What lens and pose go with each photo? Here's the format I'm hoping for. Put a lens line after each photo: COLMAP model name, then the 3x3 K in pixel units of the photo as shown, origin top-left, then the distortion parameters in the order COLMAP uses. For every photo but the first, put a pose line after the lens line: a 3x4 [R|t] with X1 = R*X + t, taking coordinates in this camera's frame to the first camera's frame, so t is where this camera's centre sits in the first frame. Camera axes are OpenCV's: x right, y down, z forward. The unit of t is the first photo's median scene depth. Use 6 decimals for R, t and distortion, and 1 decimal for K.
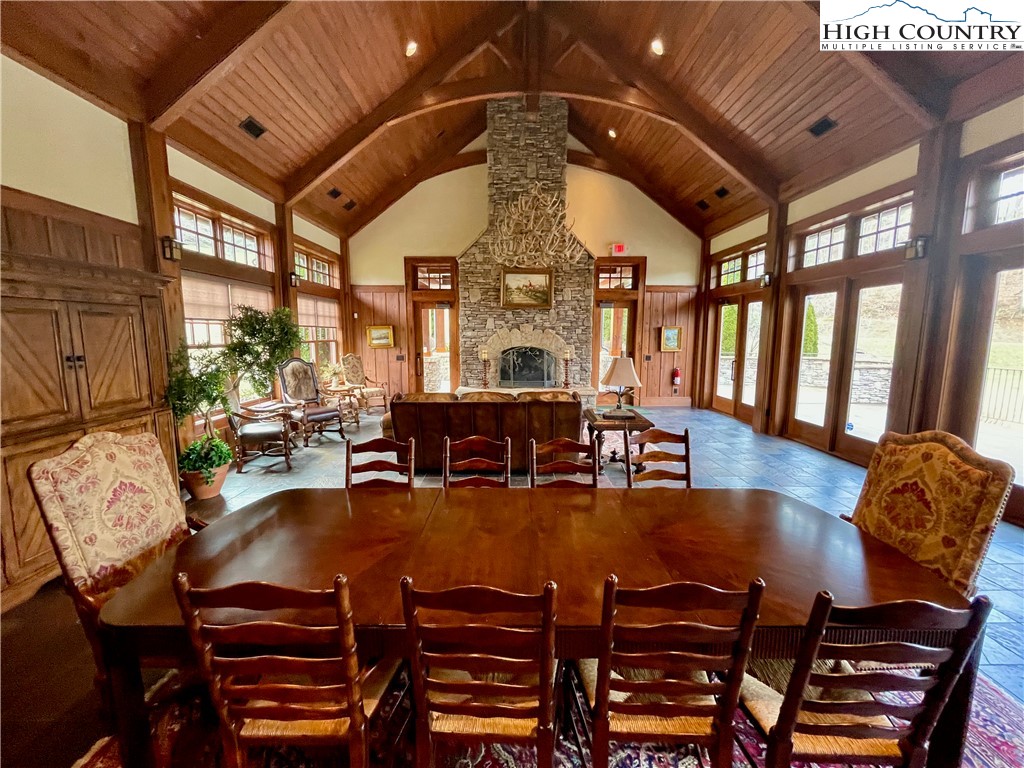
lens RADIAL K [[411.2, 0, 507.4], [0, 411.2, 384.8], [0, 0, 1]] dist [-0.004163, 0.000500]
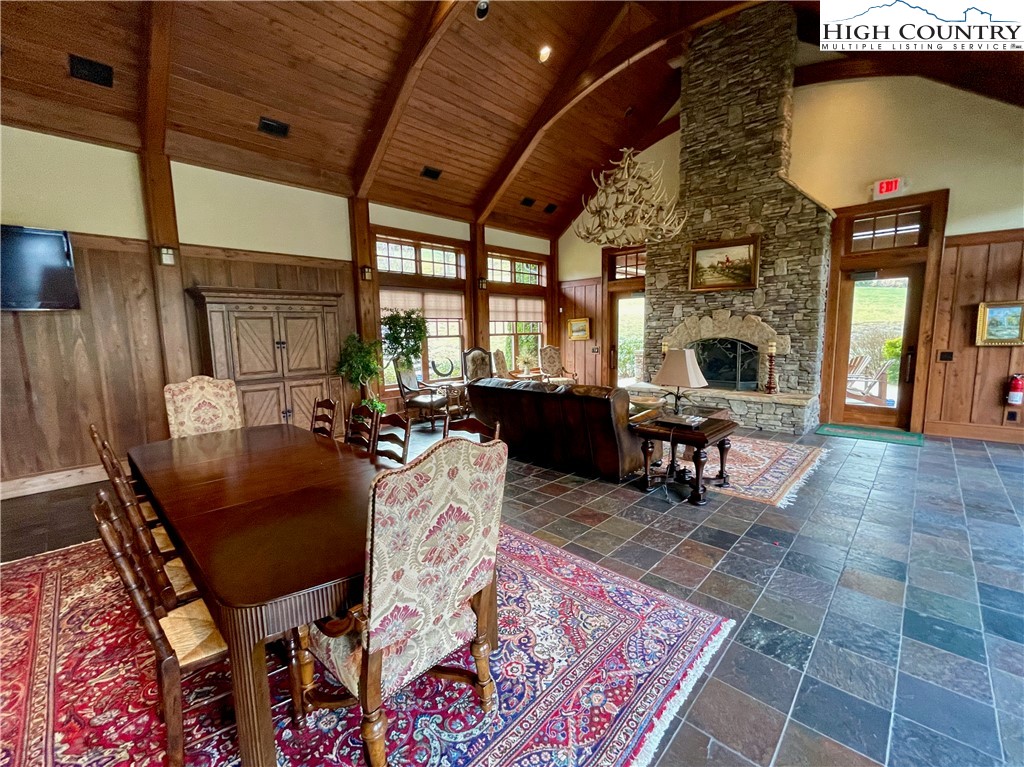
lens RADIAL K [[433.7, 0, 508.9], [0, 433.7, 383.1], [0, 0, 1]] dist [-0.005249, -0.001476]
pose [[0.721123, 0.066509, -0.689607, 0.368789], [-0.064687, 0.997497, 0.028560, -0.002188], [0.689780, 0.024013, 0.723621, 0.110708]]
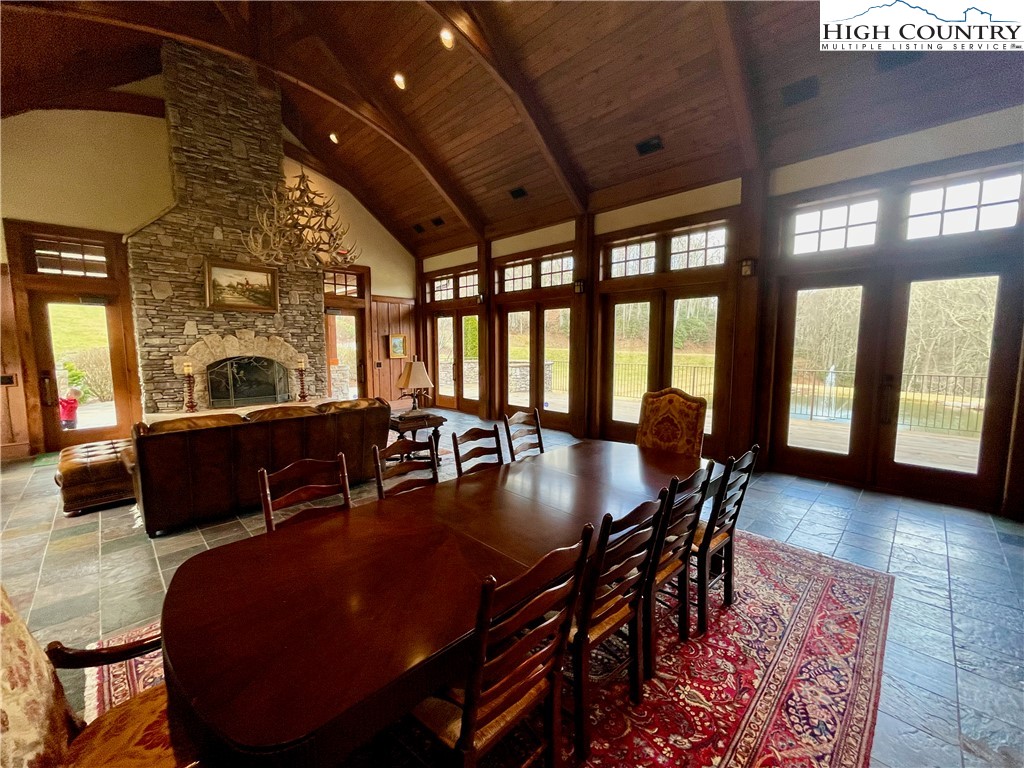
lens RADIAL K [[411.2, 0, 511.2], [0, 411.2, 384.4], [0, 0, 1]] dist [-0.004163, 0.000500]
pose [[0.708138, -0.072778, 0.702314, -0.178262], [0.090019, 0.995862, 0.012431, 0.001558], [-0.700313, 0.054419, 0.711759, 0.034759]]
